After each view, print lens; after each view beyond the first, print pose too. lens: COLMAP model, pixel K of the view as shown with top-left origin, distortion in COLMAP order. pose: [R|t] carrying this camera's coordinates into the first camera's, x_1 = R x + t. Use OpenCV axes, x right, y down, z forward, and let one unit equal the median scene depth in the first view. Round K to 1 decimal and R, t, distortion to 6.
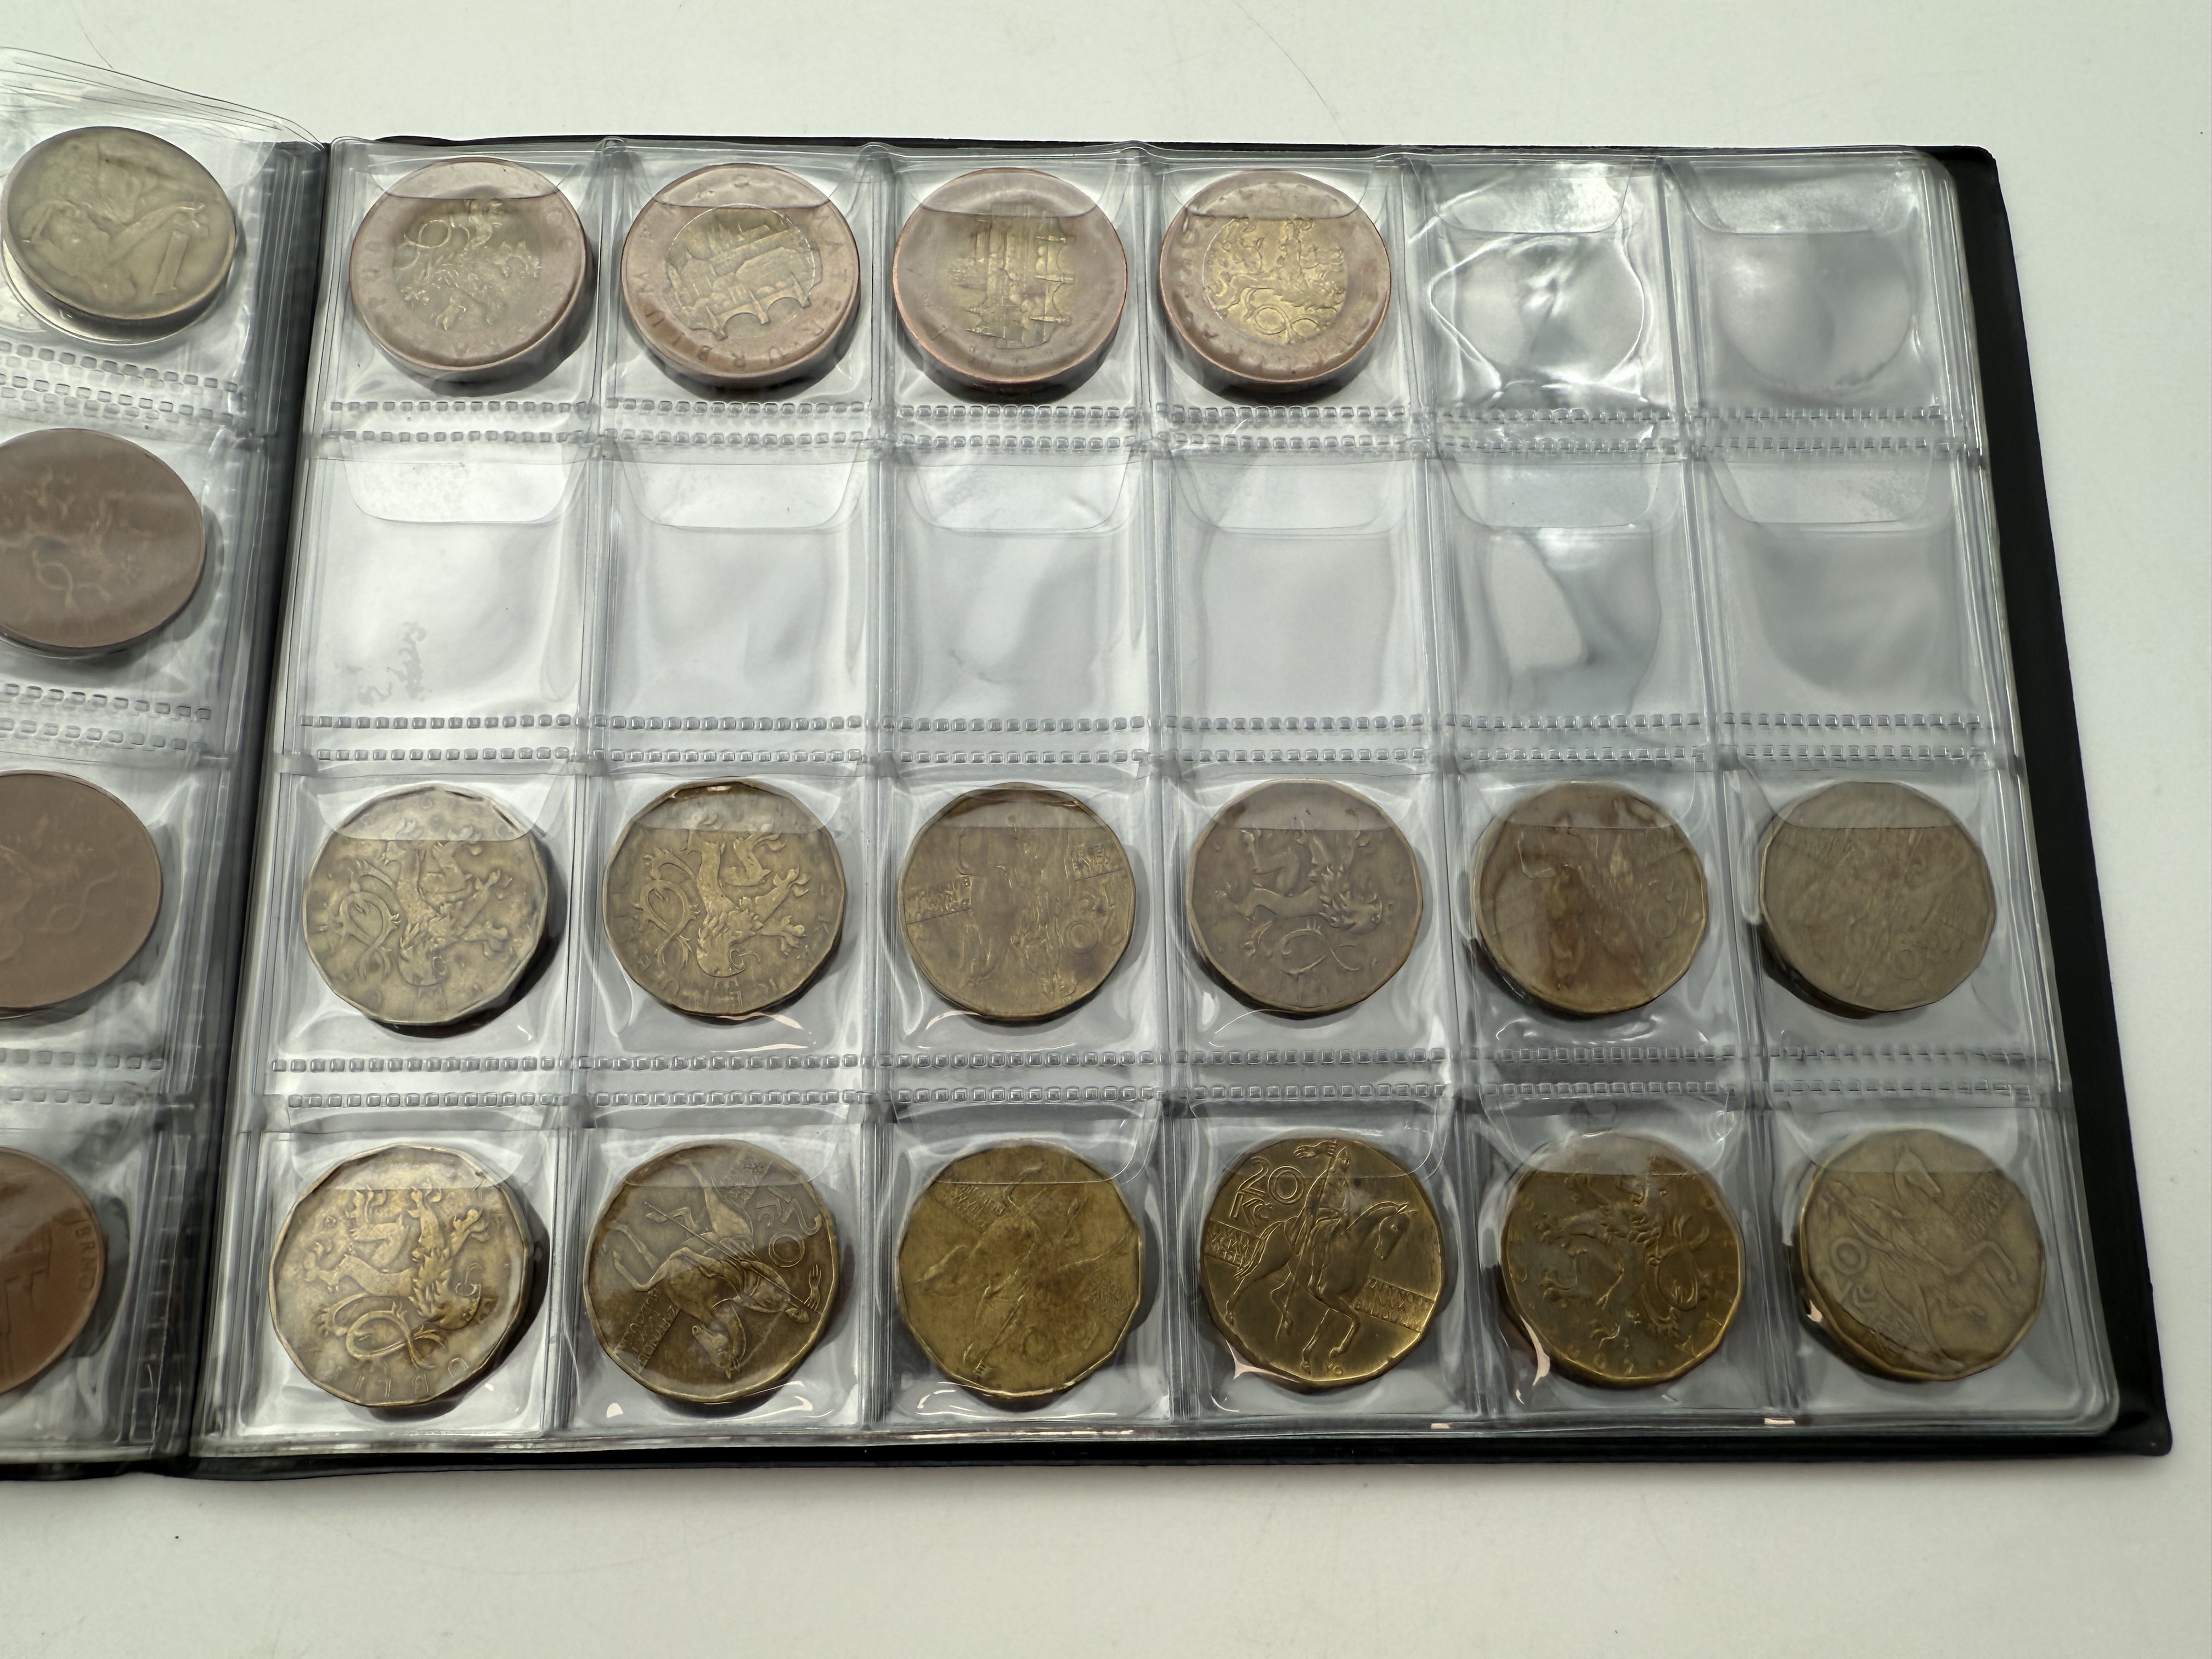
lens RADIAL K [[1542.7, 0, 1106.0], [0, 1542.7, 829.5], [0, 0, 1]] dist [-0.001438, 0.003557]
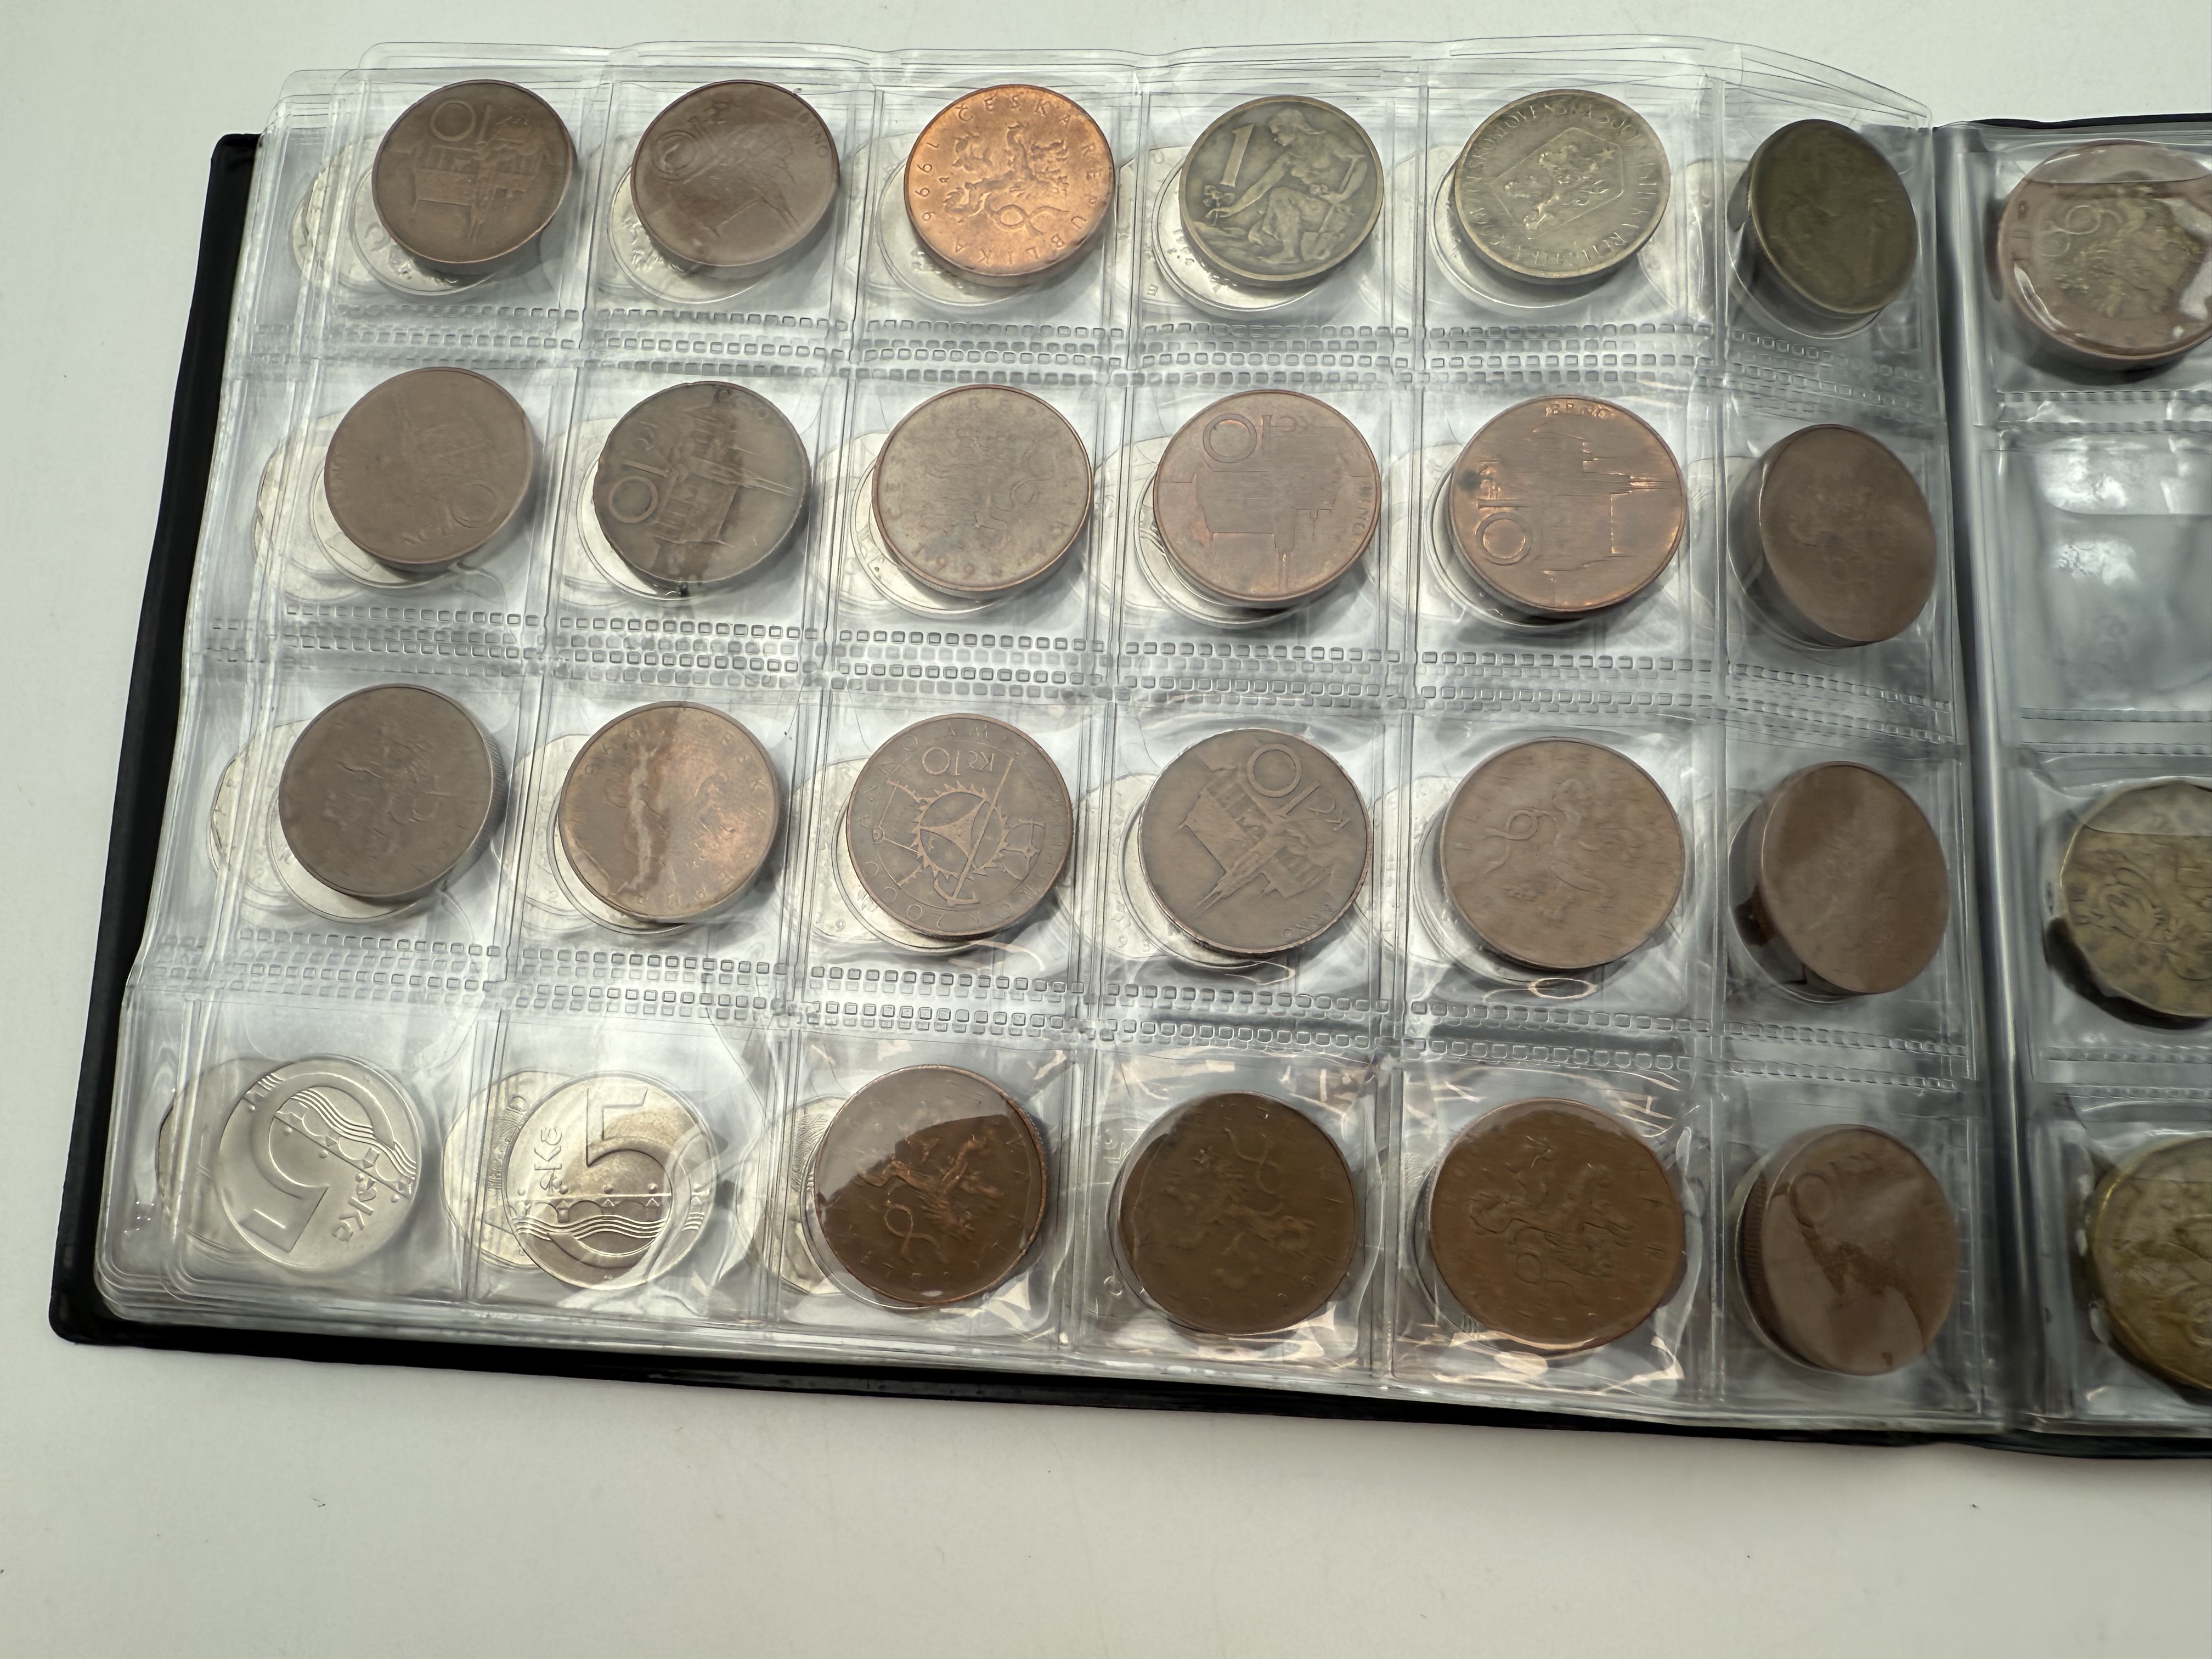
lens RADIAL K [[1546.5, 0, 1106.7], [0, 1546.5, 844.0], [0, 0, 1]] dist [-0.001337, 0.010653]
pose [[0.996375, 0.055427, -0.064541, -1.056706], [-0.052668, 0.997656, 0.043691, 0.004237], [0.066811, -0.040133, 0.996958, -0.055348]]
